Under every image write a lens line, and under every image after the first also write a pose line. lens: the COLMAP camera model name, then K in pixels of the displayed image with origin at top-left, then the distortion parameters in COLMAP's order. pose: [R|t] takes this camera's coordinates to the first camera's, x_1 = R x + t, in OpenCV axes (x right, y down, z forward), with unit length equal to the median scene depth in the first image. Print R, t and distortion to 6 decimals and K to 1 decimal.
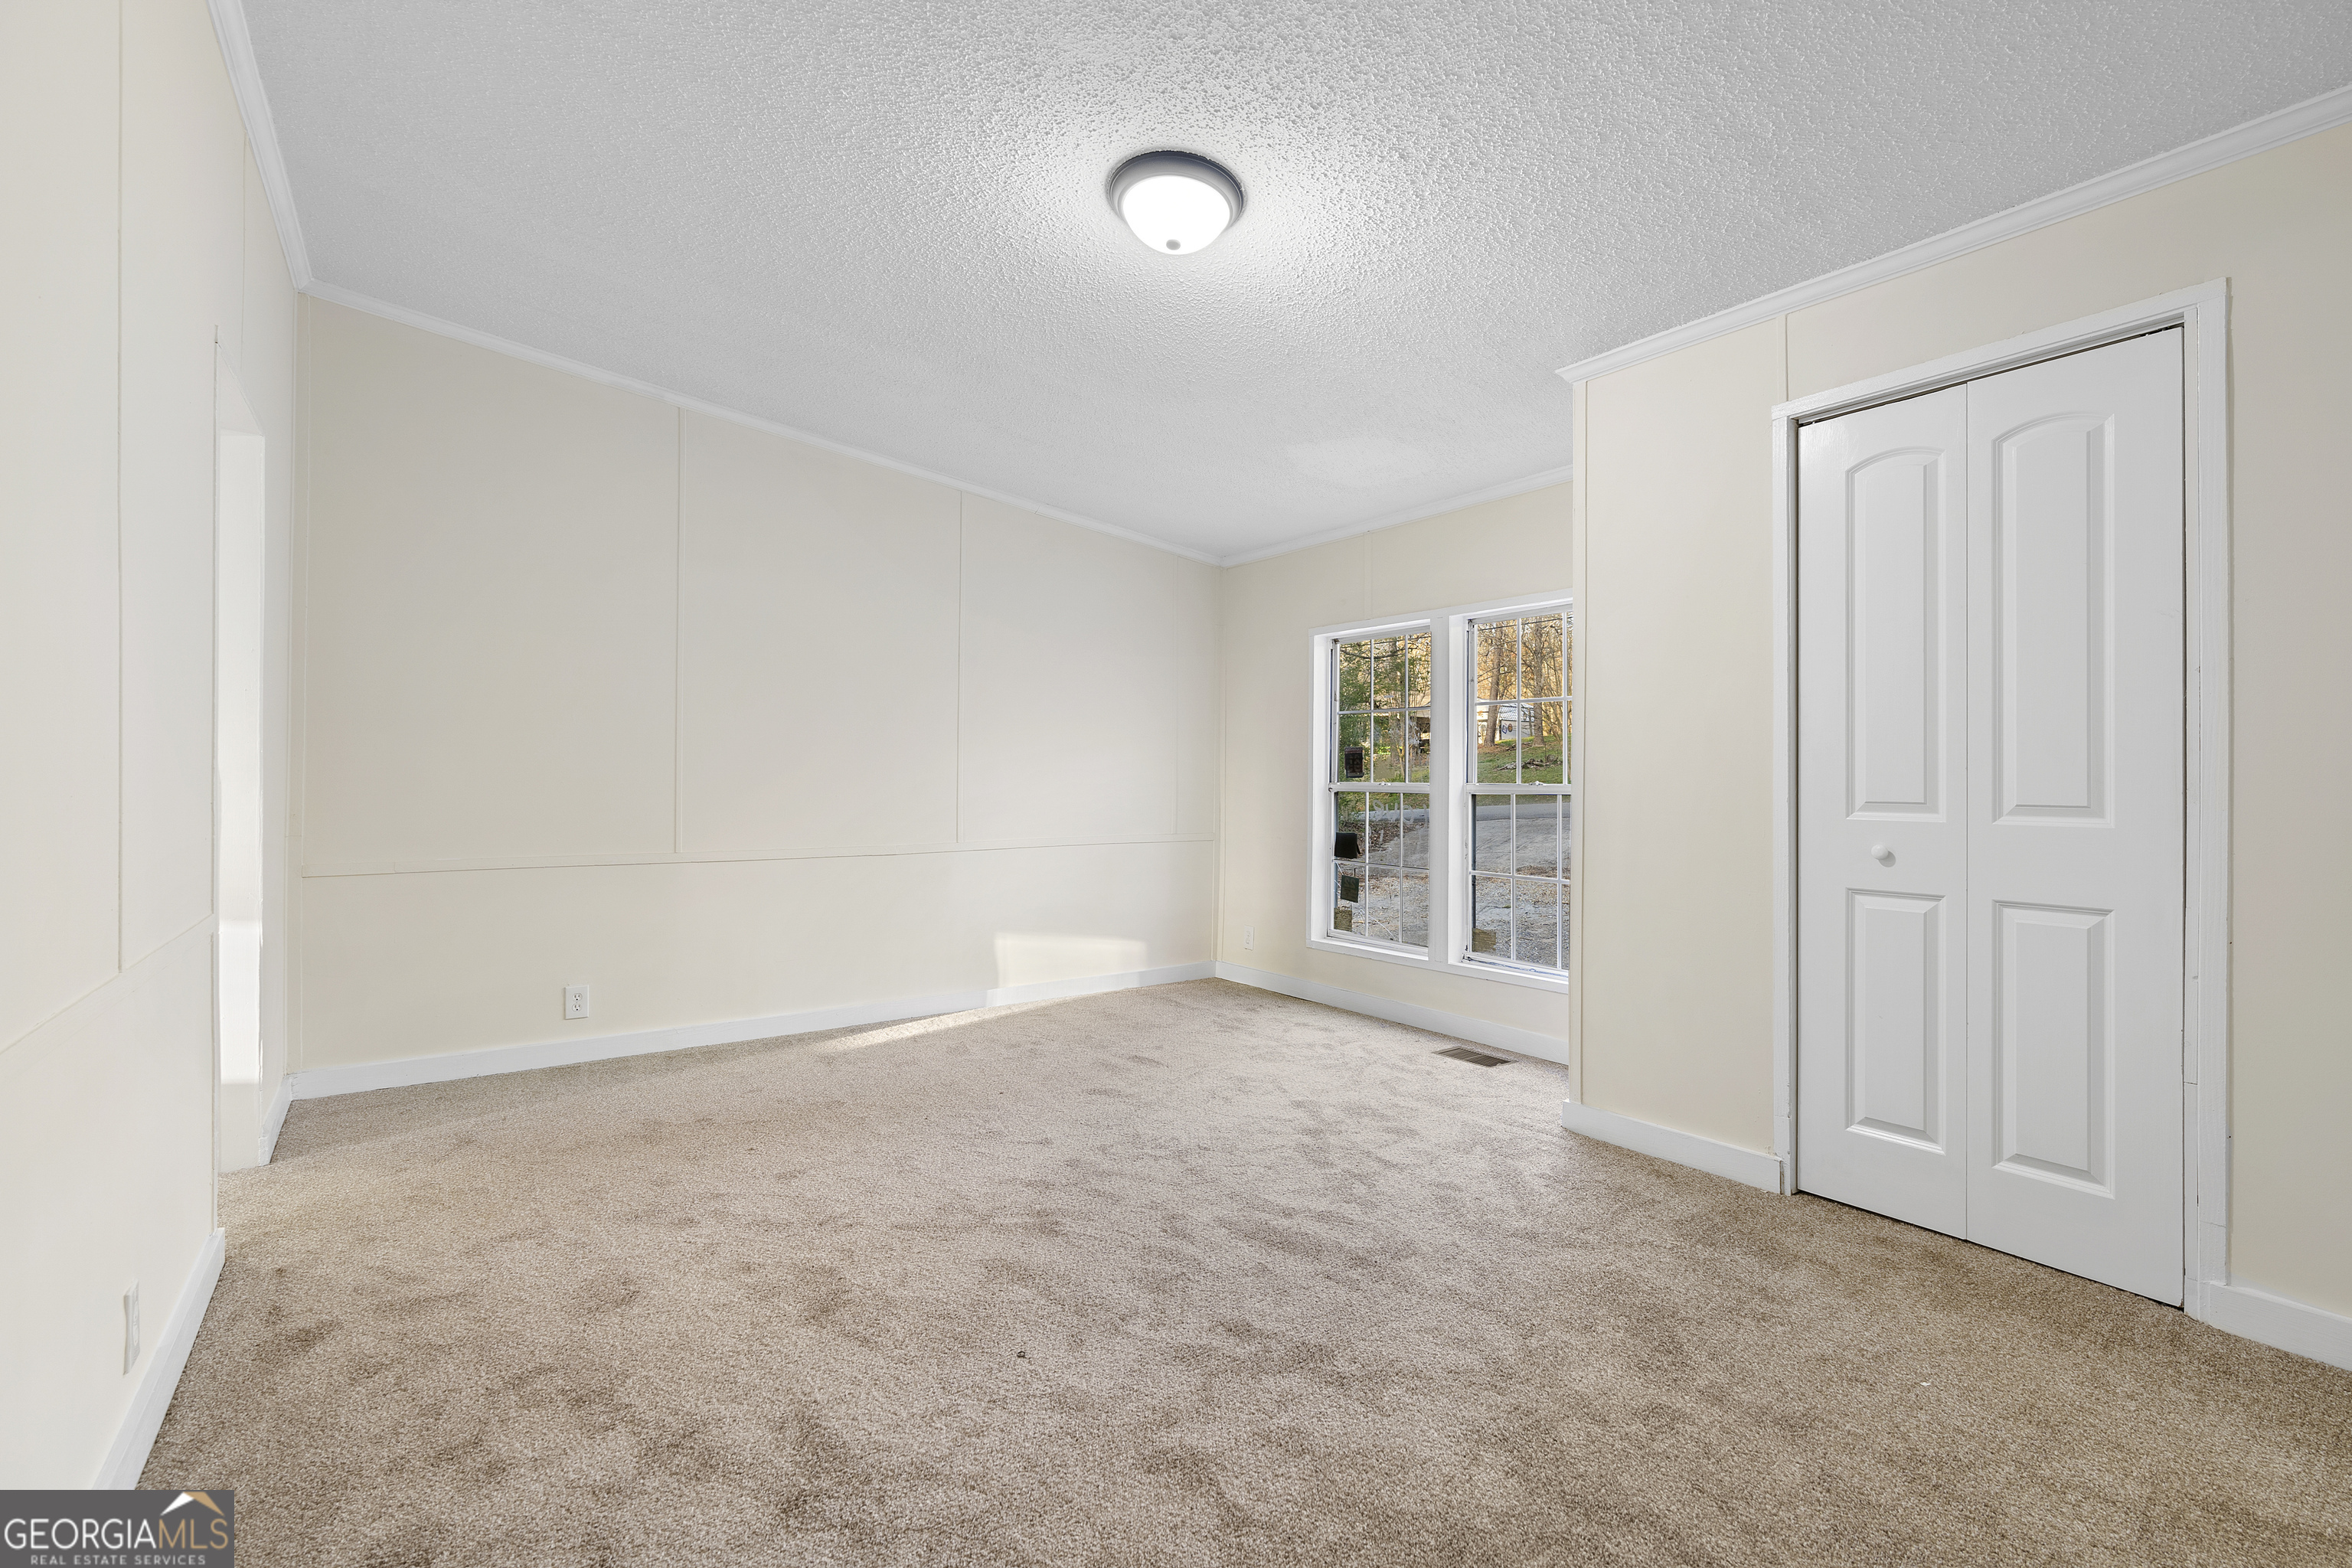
lens RADIAL K [[1076.7, 0, 1188.3], [0, 1076.7, 770.9], [0, 0, 1]] dist [-0.003873, 0.000505]
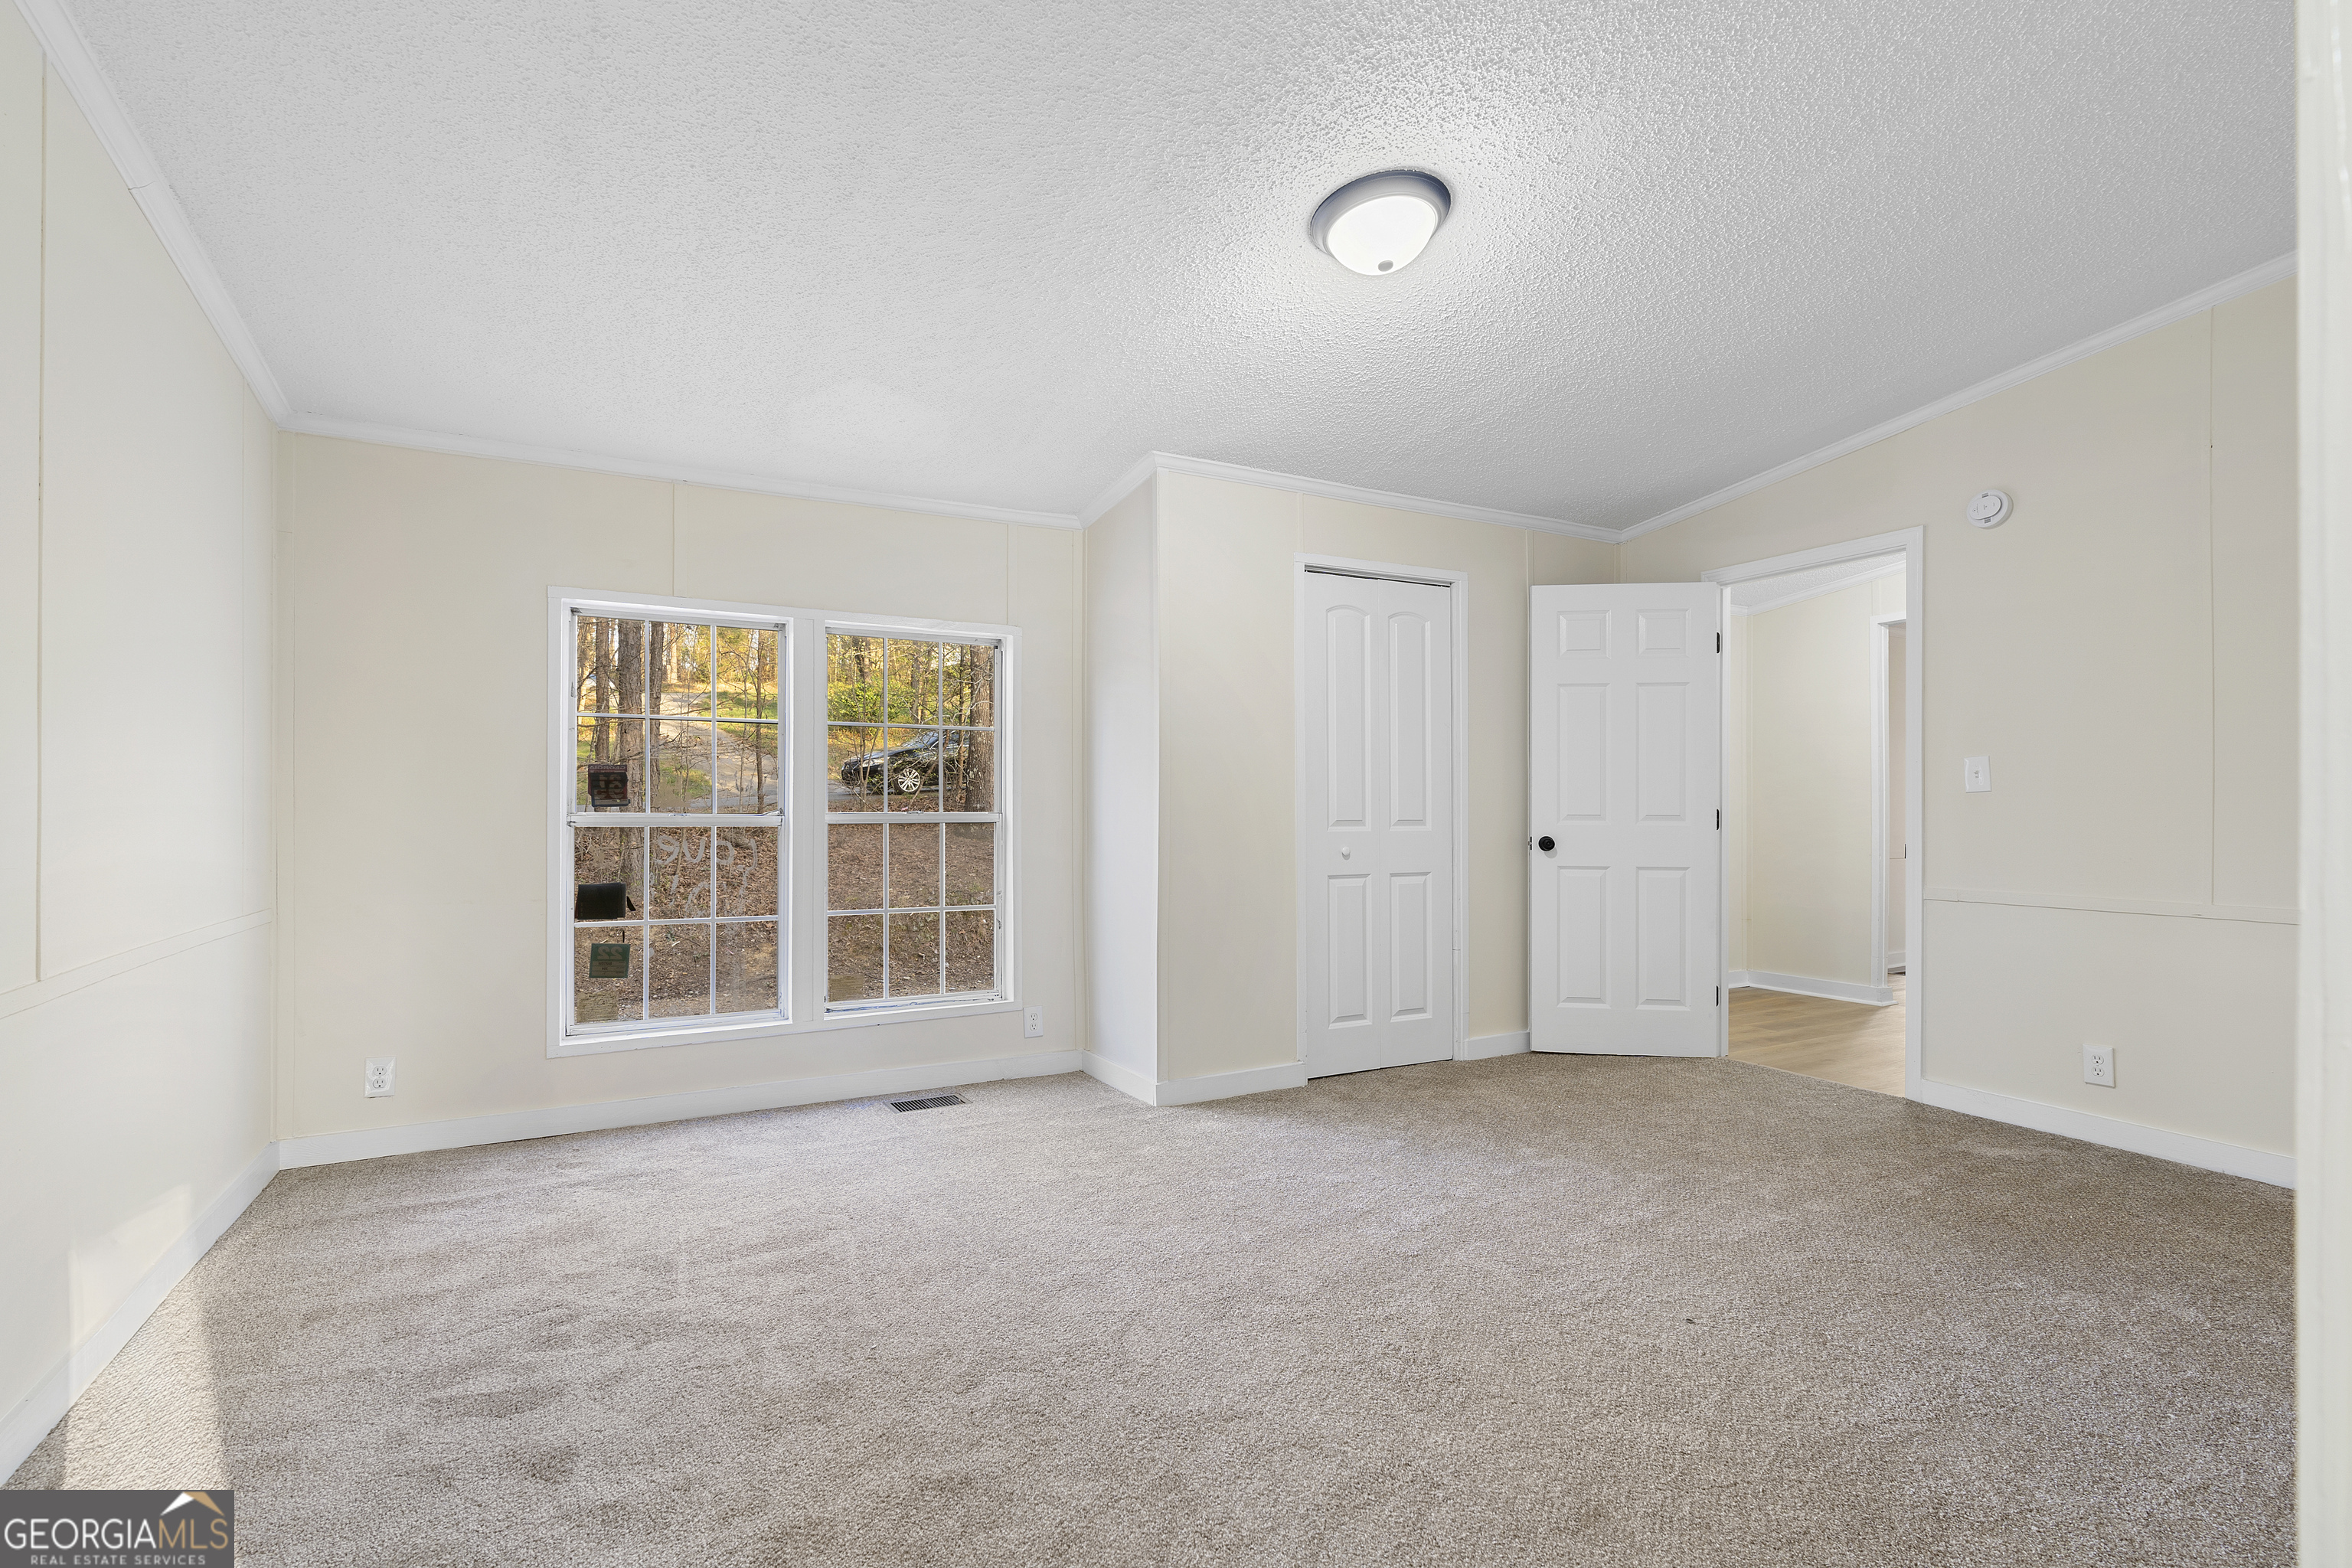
lens RADIAL K [[1064.8, 0, 1168.8], [0, 1064.8, 809.8], [0, 0, 1]] dist [-0.001677, 0.000088]
pose [[0.134132, -0.001436, 0.990962, -0.780210], [-0.003841, 0.999991, 0.001969, 0.008474], [-0.990956, -0.004071, 0.134125, 0.826974]]
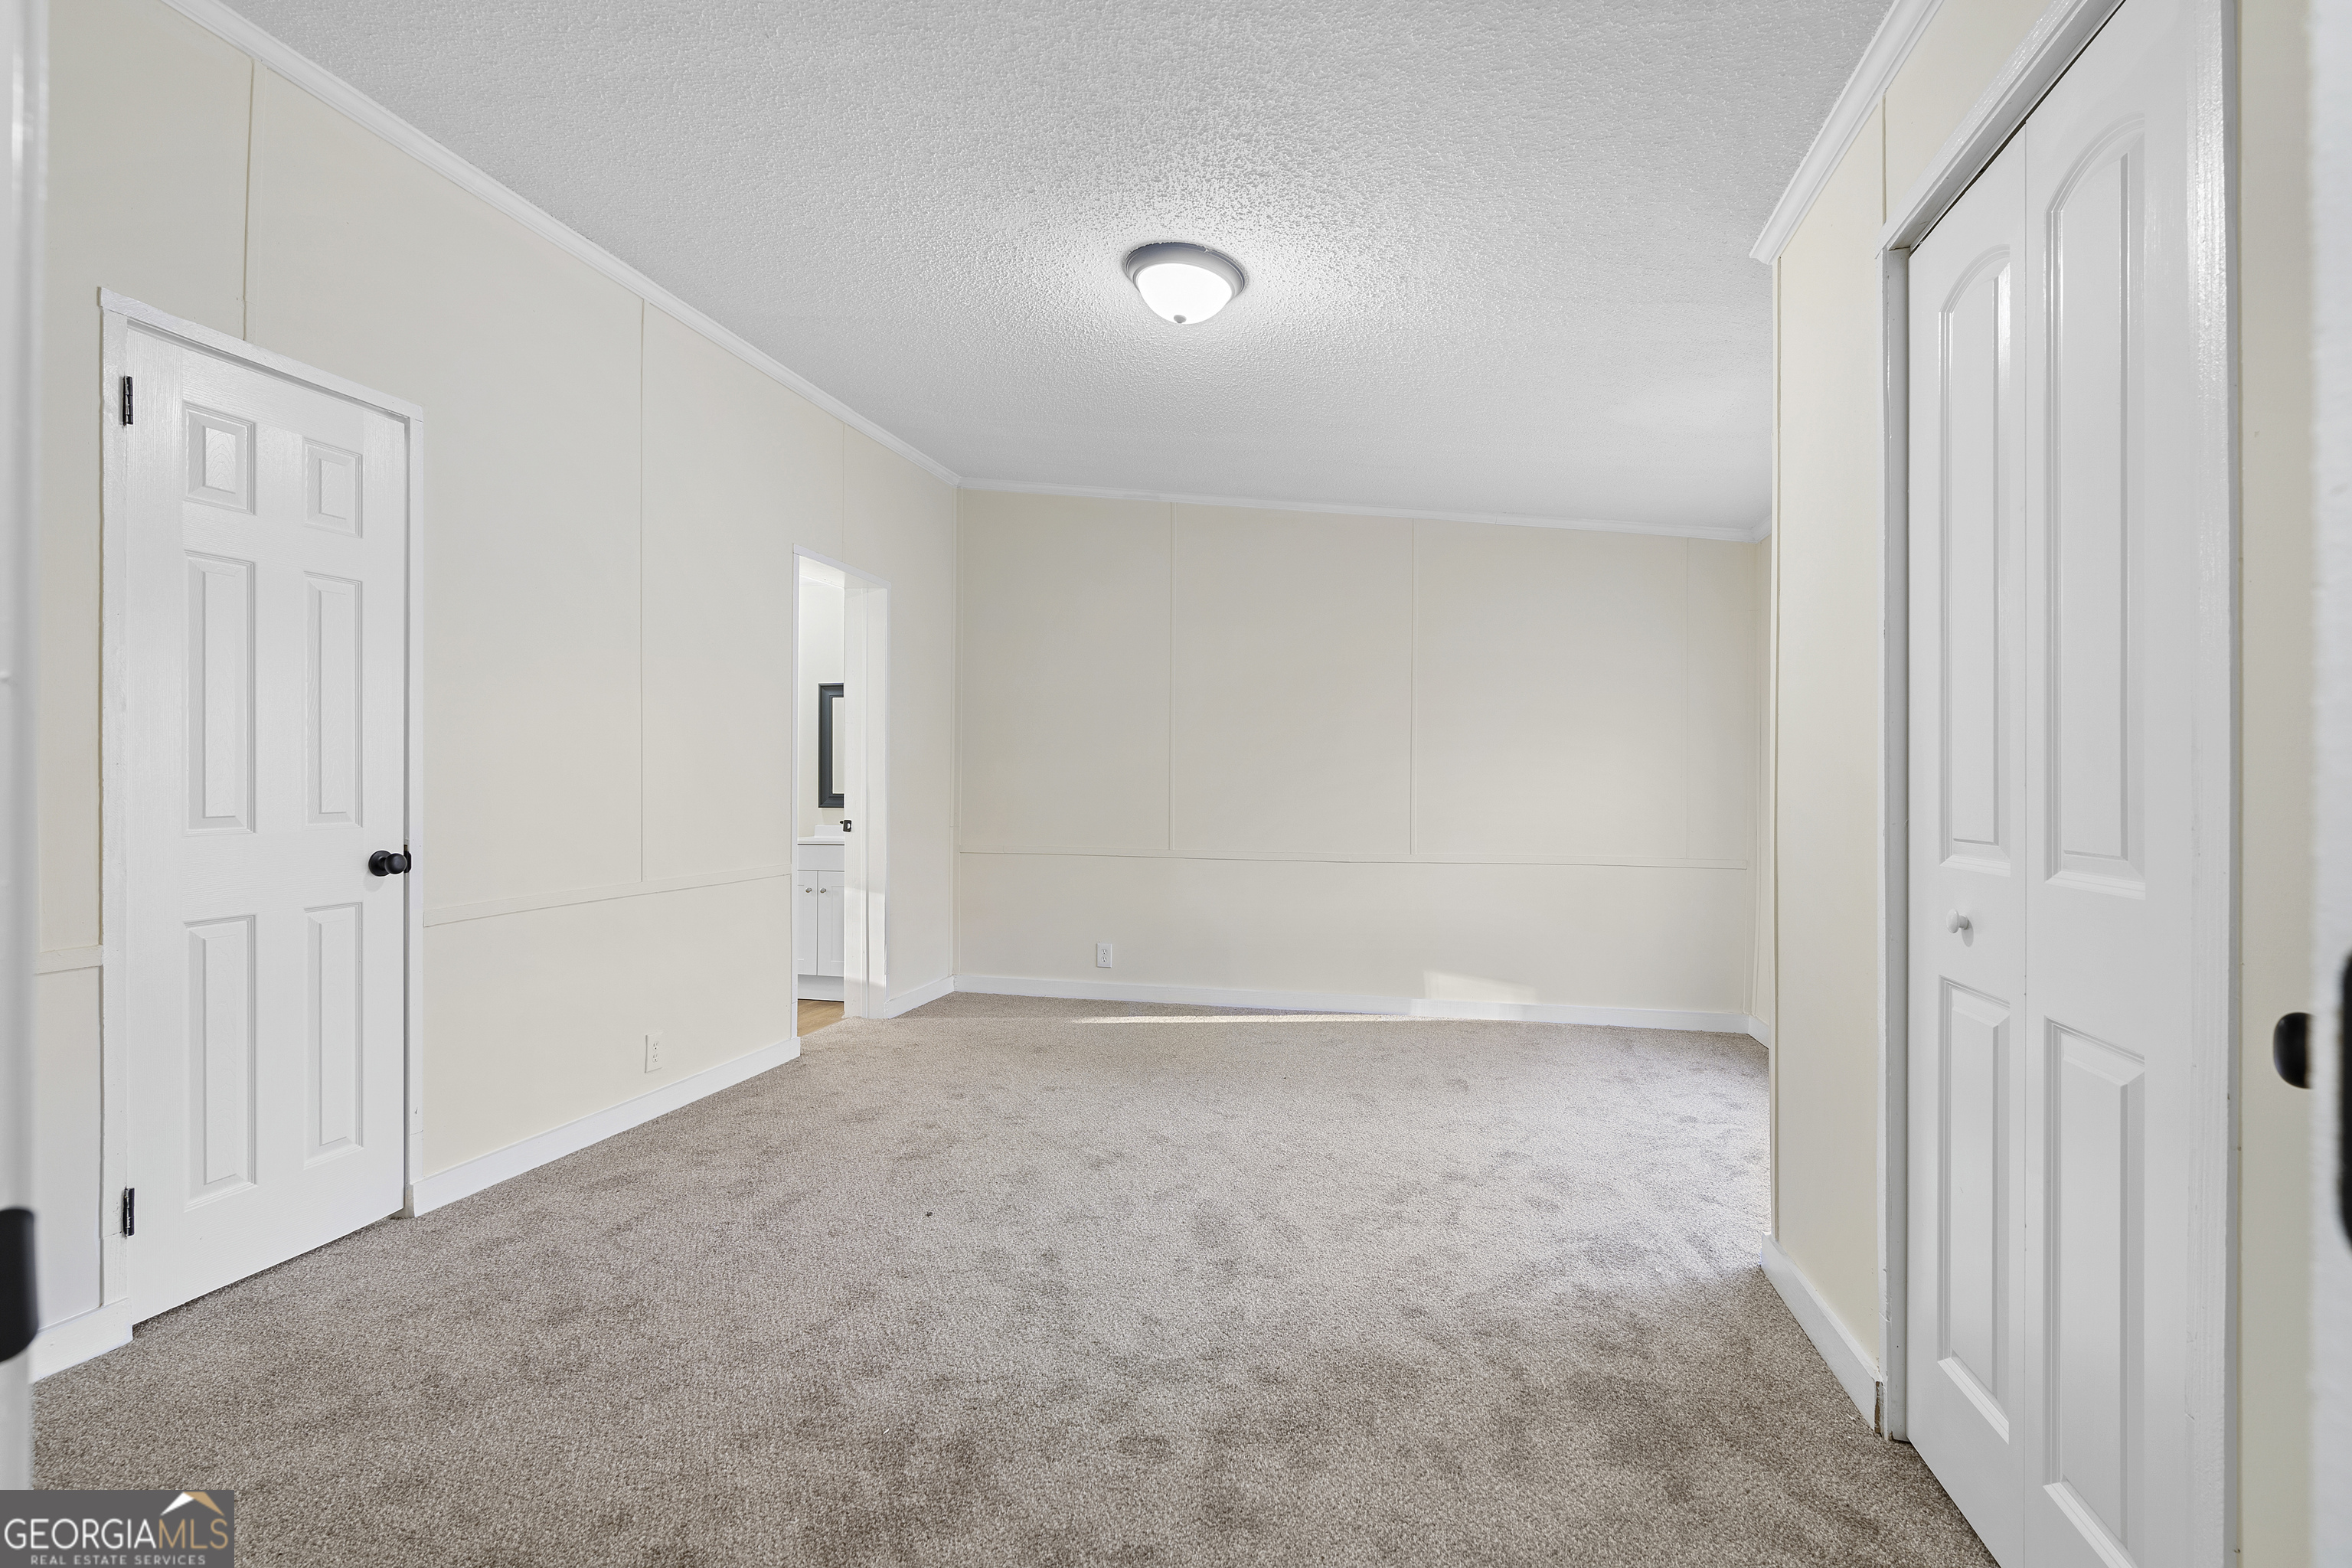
lens RADIAL K [[1086.7, 0, 1165.4], [0, 1086.7, 779.8], [0, 0, 1]] dist [-0.015920, -0.000276]
pose [[0.647954, -0.003556, -0.761671, 0.643251], [-0.000970, 0.999984, -0.005494, -0.000089], [0.761679, 0.004299, 0.647941, 0.200000]]
